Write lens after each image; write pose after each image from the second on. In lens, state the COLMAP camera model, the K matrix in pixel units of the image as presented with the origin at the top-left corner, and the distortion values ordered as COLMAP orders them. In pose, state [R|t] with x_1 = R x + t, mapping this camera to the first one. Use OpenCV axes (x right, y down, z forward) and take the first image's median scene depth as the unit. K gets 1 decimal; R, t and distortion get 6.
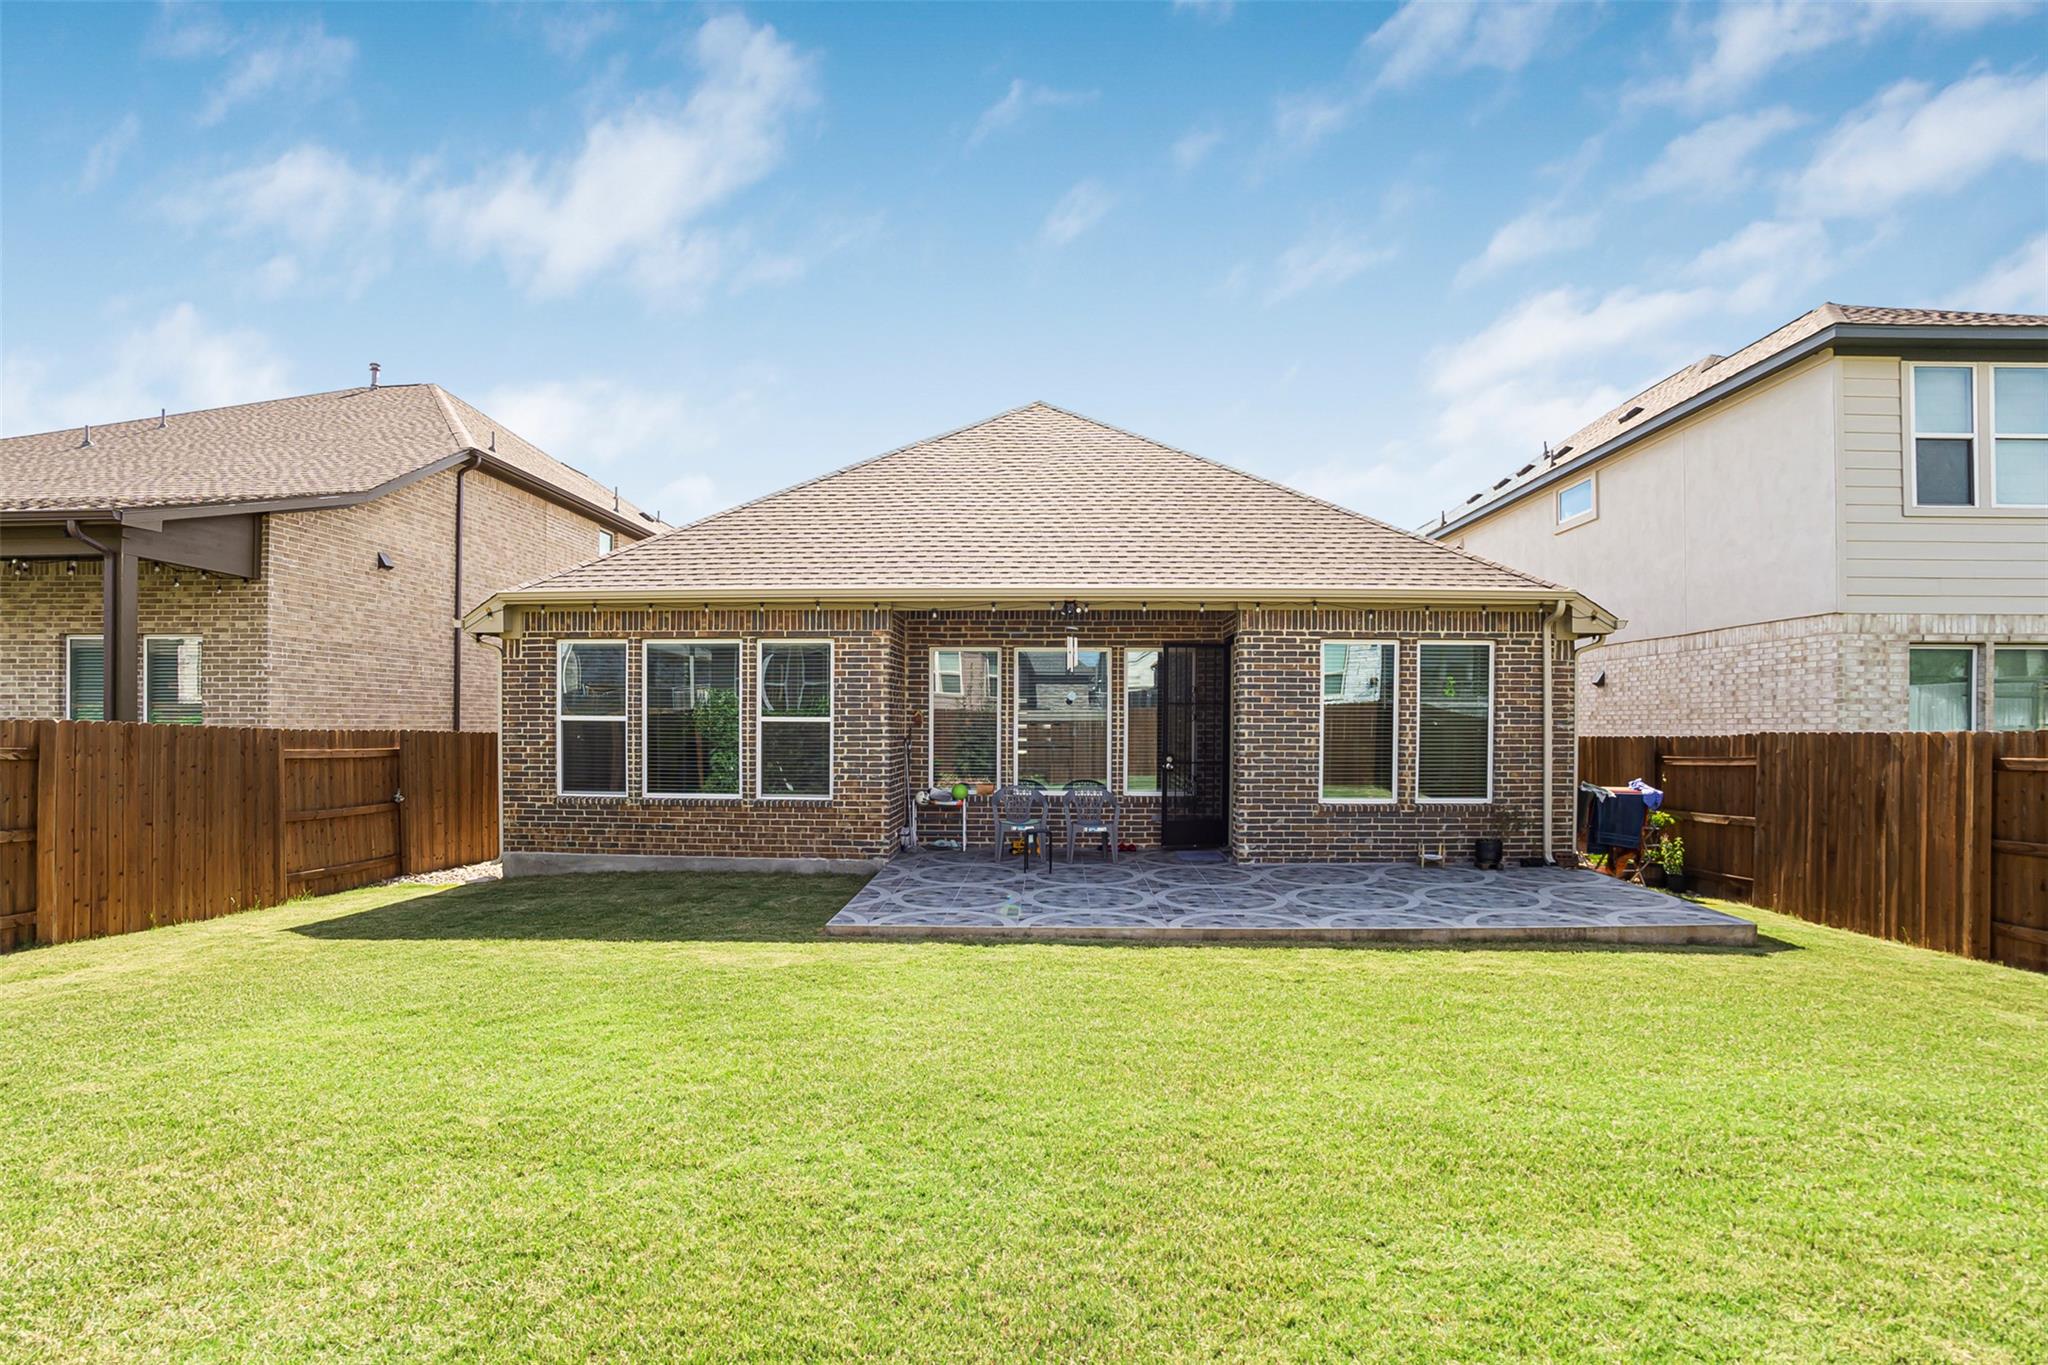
lens RADIAL K [[1112.6, 0, 1089.9], [0, 1112.6, 716.4], [0, 0, 1]] dist [-0.137110, 0.054888]
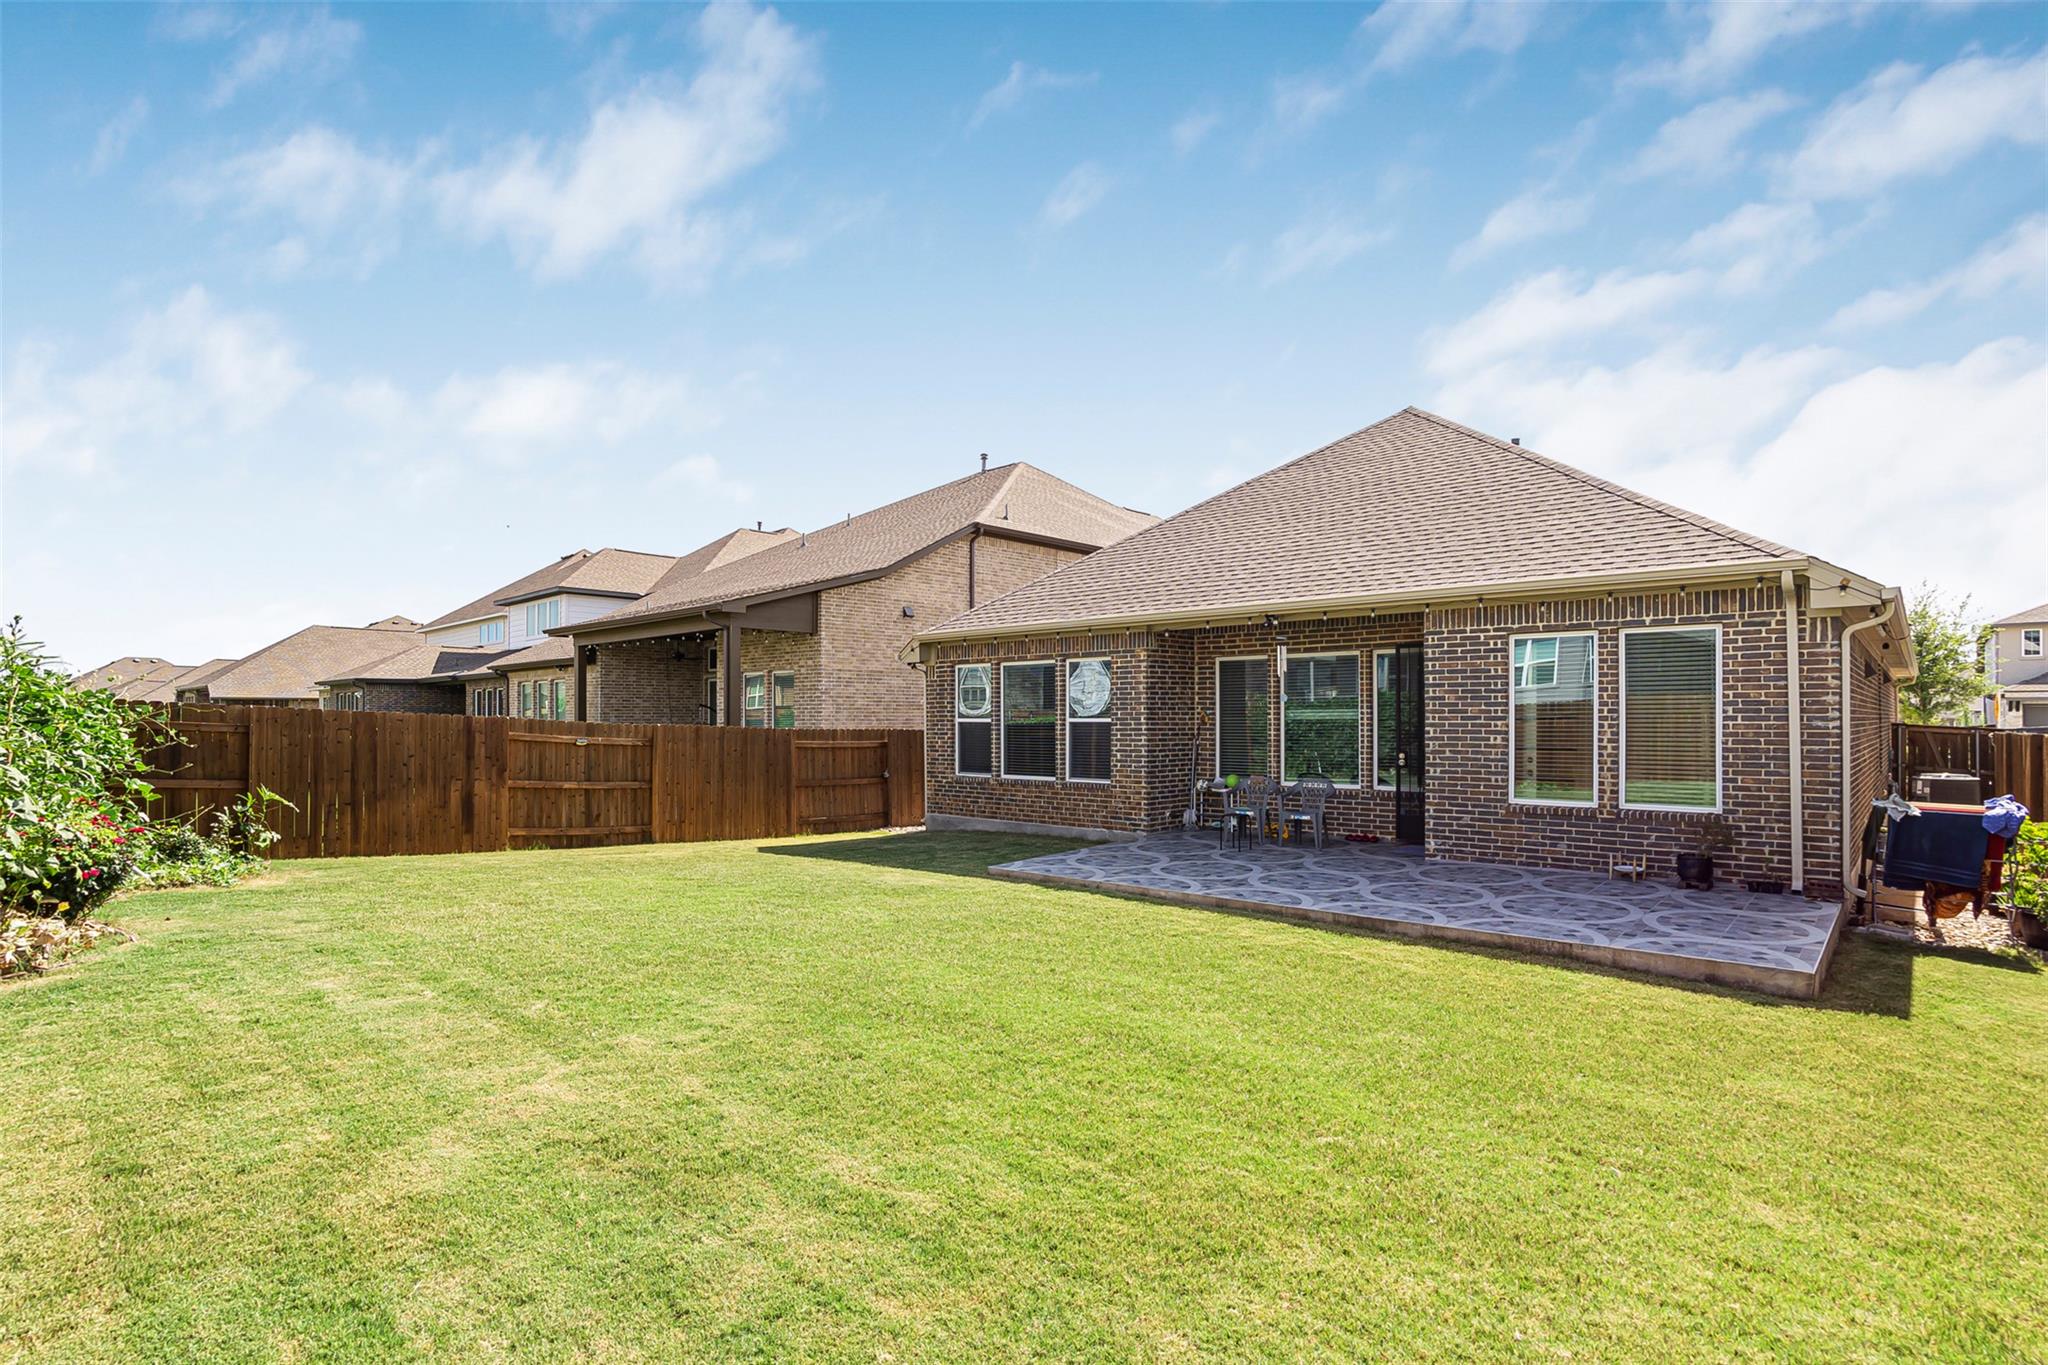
lens RADIAL K [[1134.4, 0, 987.9], [0, 1134.4, 728.9], [0, 0, 1]] dist [-0.114740, 0.057983]
pose [[0.696577, -0.000323, -0.717482, 0.591327], [0.010631, 0.999895, 0.009870, -0.001476], [0.717403, -0.014503, 0.696507, -0.006903]]
